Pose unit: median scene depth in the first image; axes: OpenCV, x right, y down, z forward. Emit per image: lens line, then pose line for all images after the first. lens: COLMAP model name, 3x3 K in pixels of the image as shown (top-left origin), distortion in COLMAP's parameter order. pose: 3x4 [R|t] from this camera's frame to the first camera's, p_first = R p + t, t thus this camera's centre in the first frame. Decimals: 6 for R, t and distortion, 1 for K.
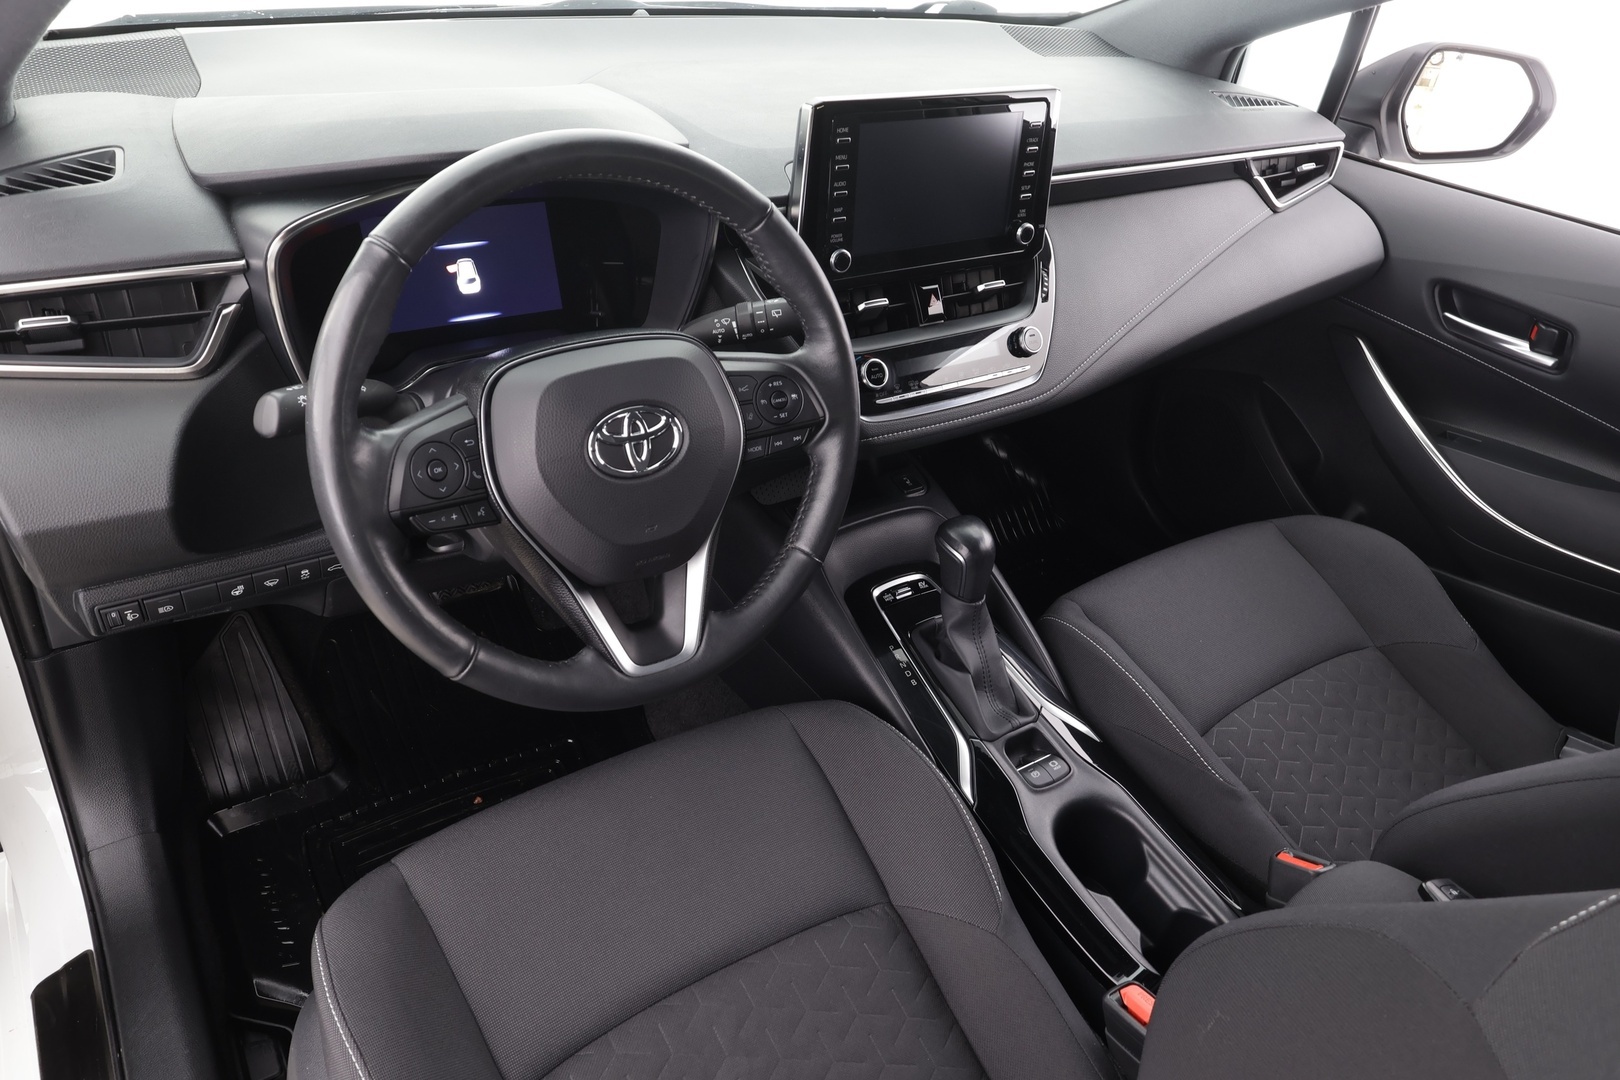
lens RADIAL K [[1106.2, 0, 810.0], [0, 1106.2, 540.0], [0, 0, 1]] dist [0.000700, 0.000015]
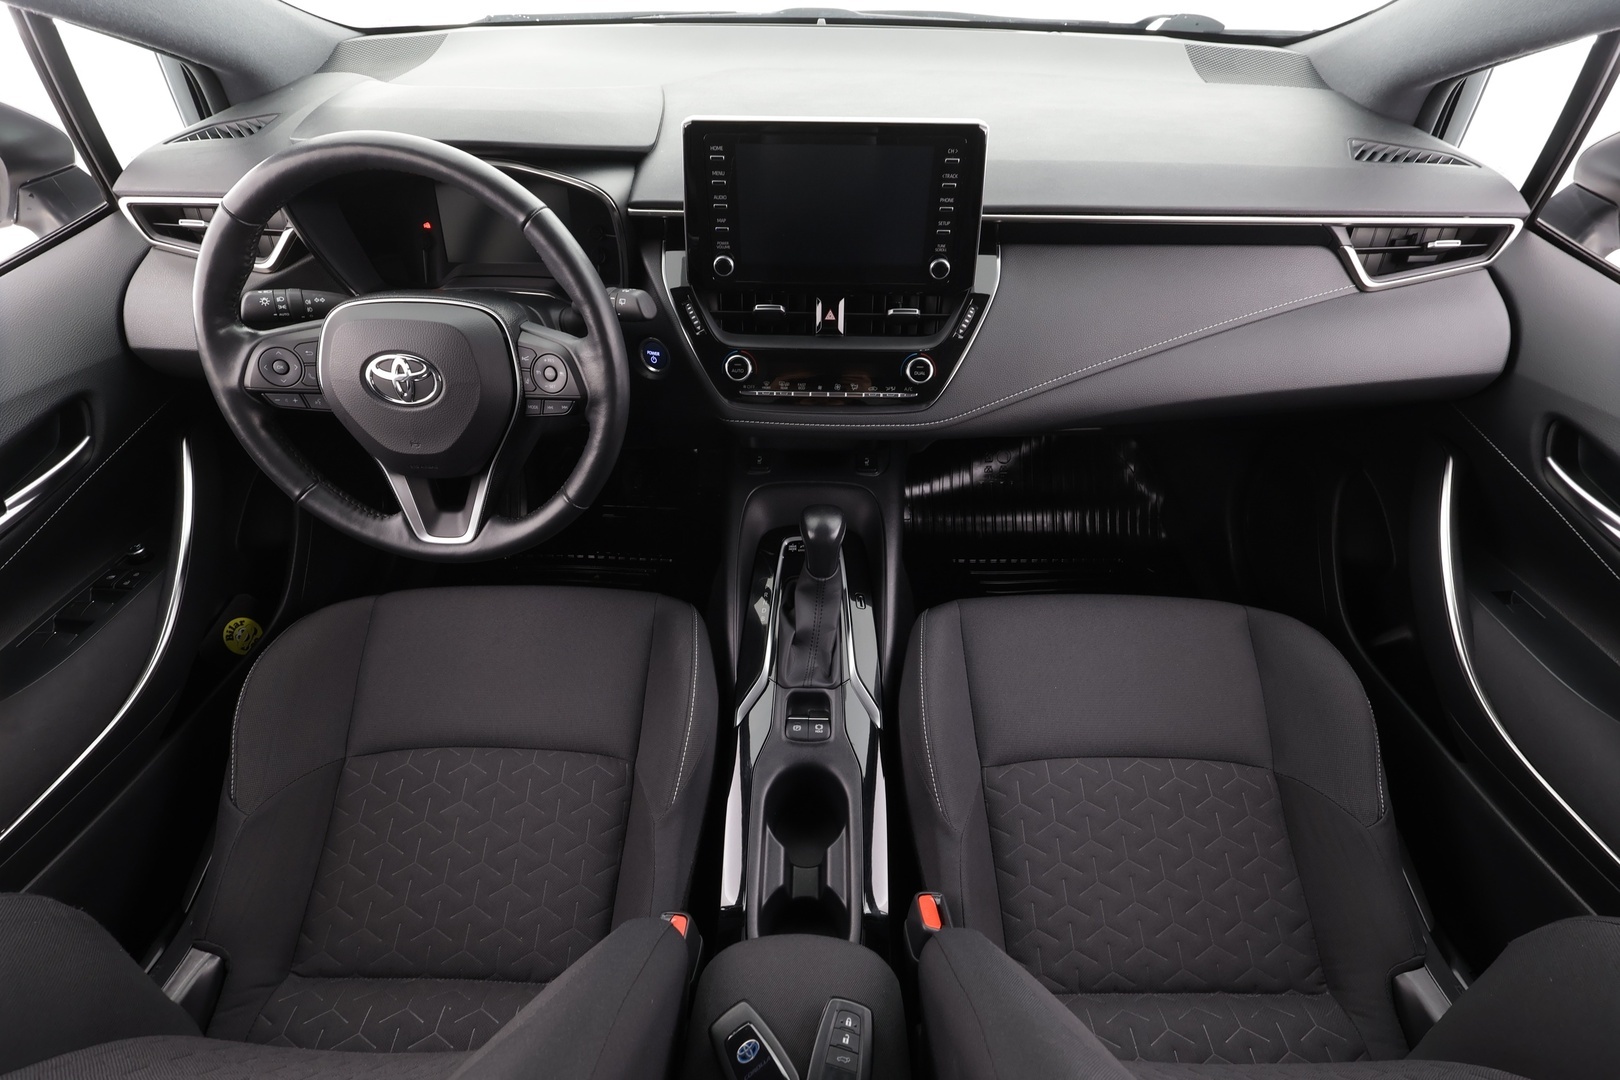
lens RADIAL K [[748.2, 0, 810.0], [0, 748.2, 540.0], [0, 0, 1]] dist [-0.001126, -0.000186]
pose [[0.819911, 0.345200, -0.456709, 0.570284], [-0.260465, 0.935340, 0.239369, -0.197589], [0.509808, -0.077305, 0.856808, 0.354463]]
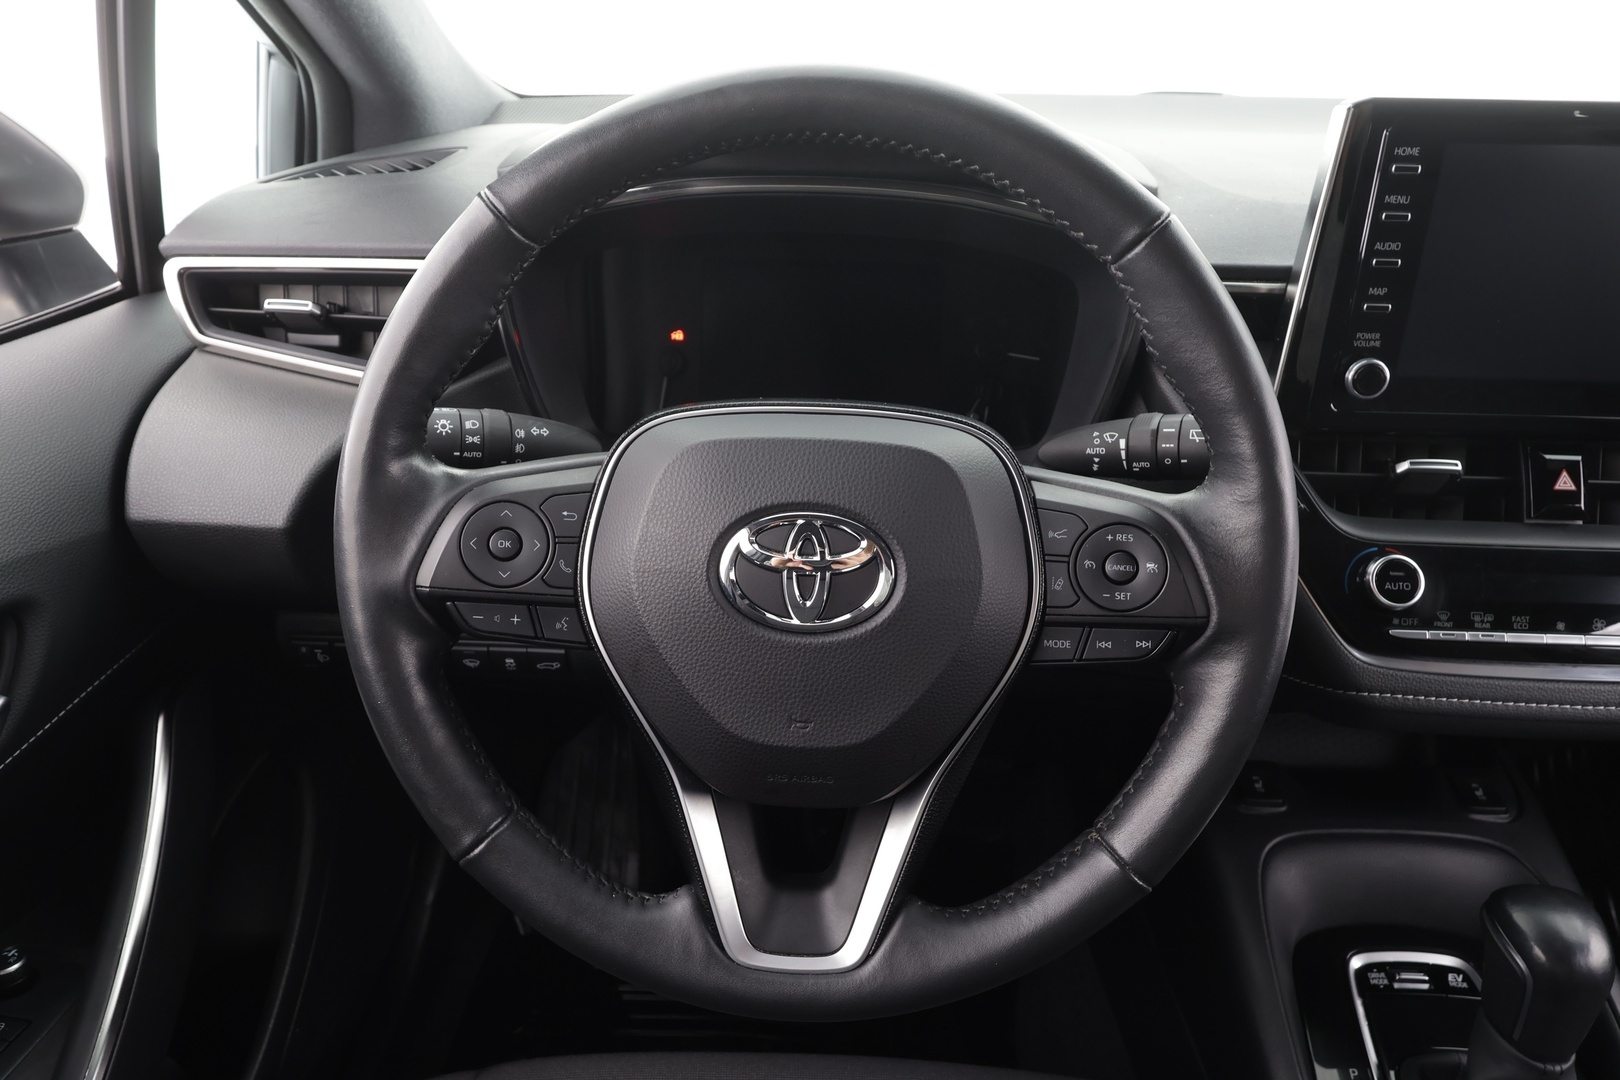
lens RADIAL K [[1069.8, 0, 810.0], [0, 1069.8, 540.0], [0, 0, 1]] dist [0.003515, -0.001102]
pose [[0.809578, 0.184970, -0.557108, 0.120819], [-0.276431, 0.957370, -0.083839, -0.045417], [0.517850, 0.221876, 0.826197, 0.413609]]
